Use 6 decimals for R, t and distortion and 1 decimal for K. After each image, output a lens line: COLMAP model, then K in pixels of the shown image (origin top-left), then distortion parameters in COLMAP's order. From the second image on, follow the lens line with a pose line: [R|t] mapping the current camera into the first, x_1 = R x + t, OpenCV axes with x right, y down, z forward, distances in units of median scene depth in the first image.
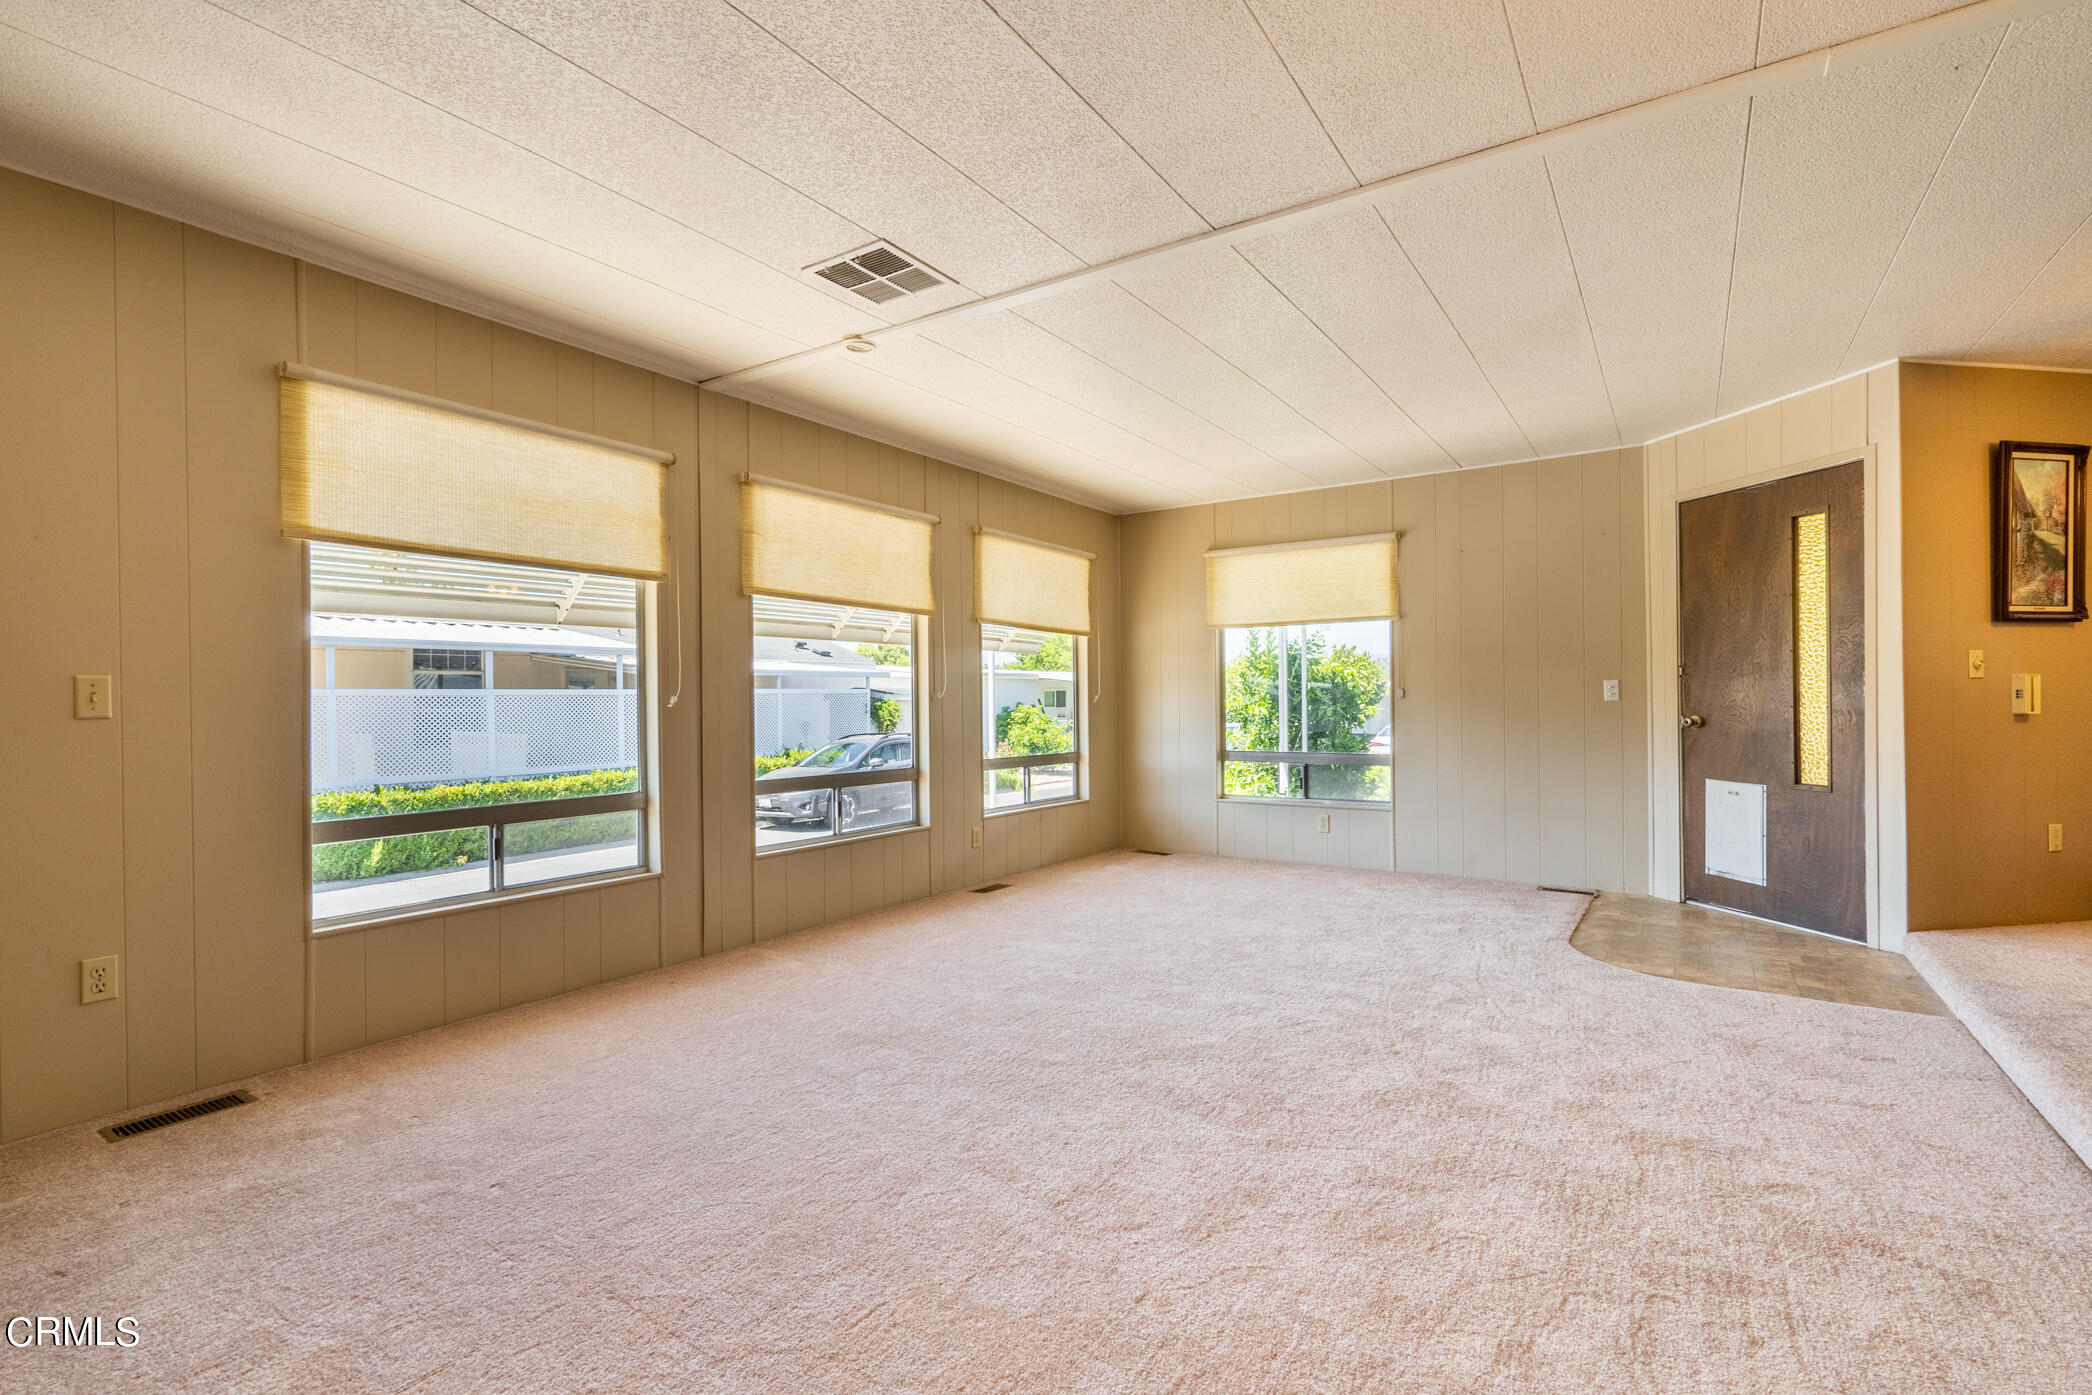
lens RADIAL K [[930.3, 0, 1087.0], [0, 930.3, 695.3], [0, 0, 1]] dist [0.001053, 0.000345]
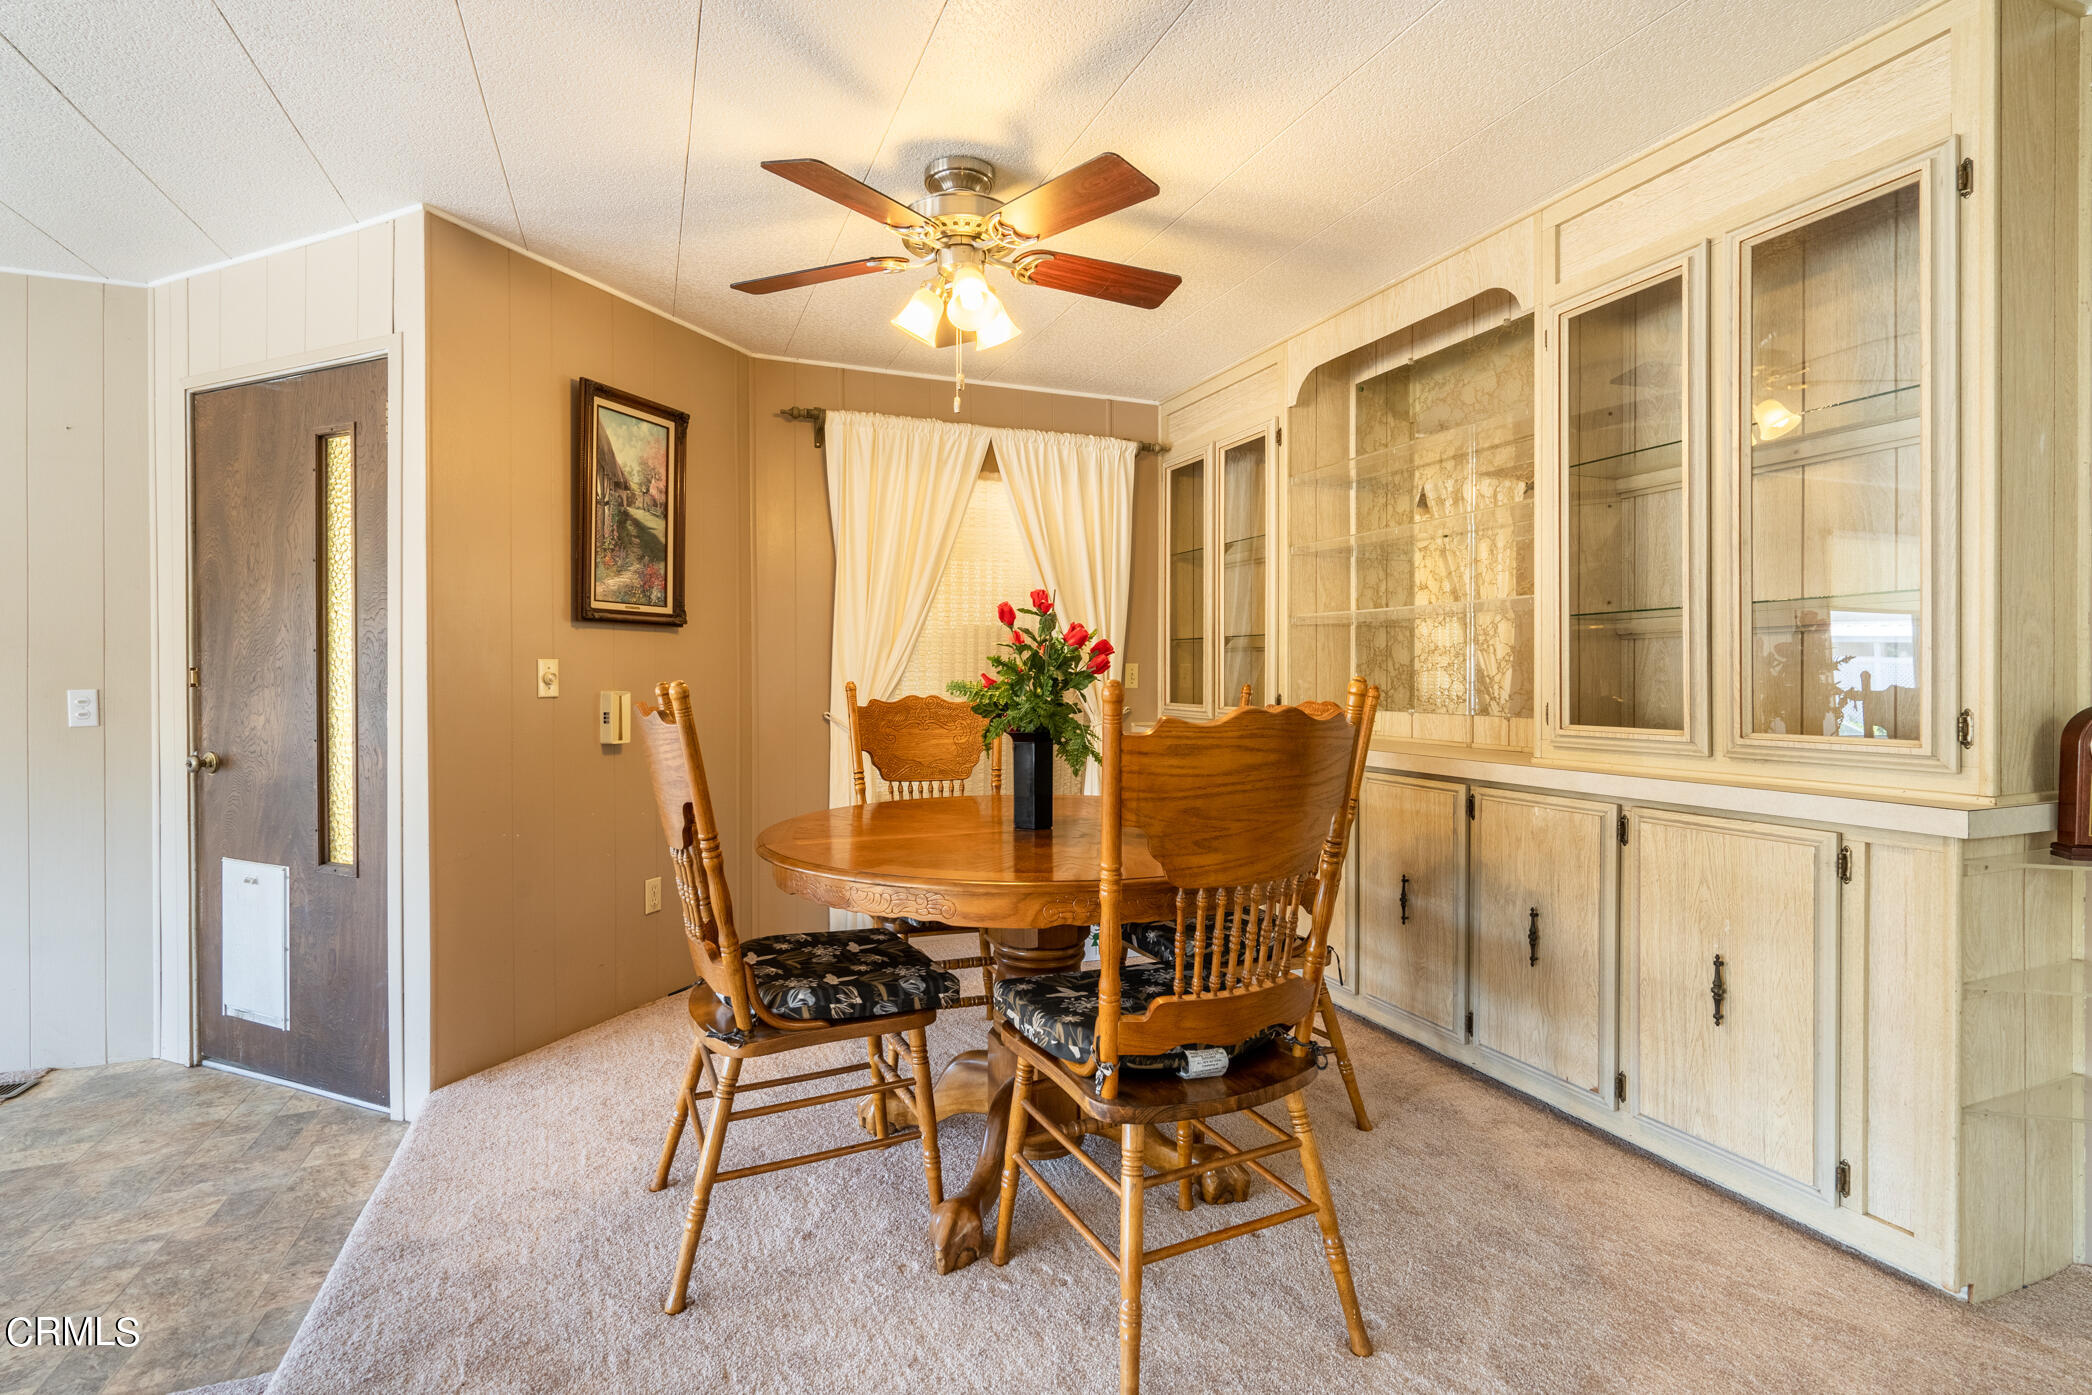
lens RADIAL K [[977.7, 0, 1038.6], [0, 977.7, 686.2], [0, 0, 1]] dist [0.000901, 0.000361]
pose [[0.569643, 0.001676, 0.821891, 0.538680], [-0.006024, 0.999980, 0.002136, -0.030762], [-0.821870, -0.006168, 0.569641, 0.250548]]
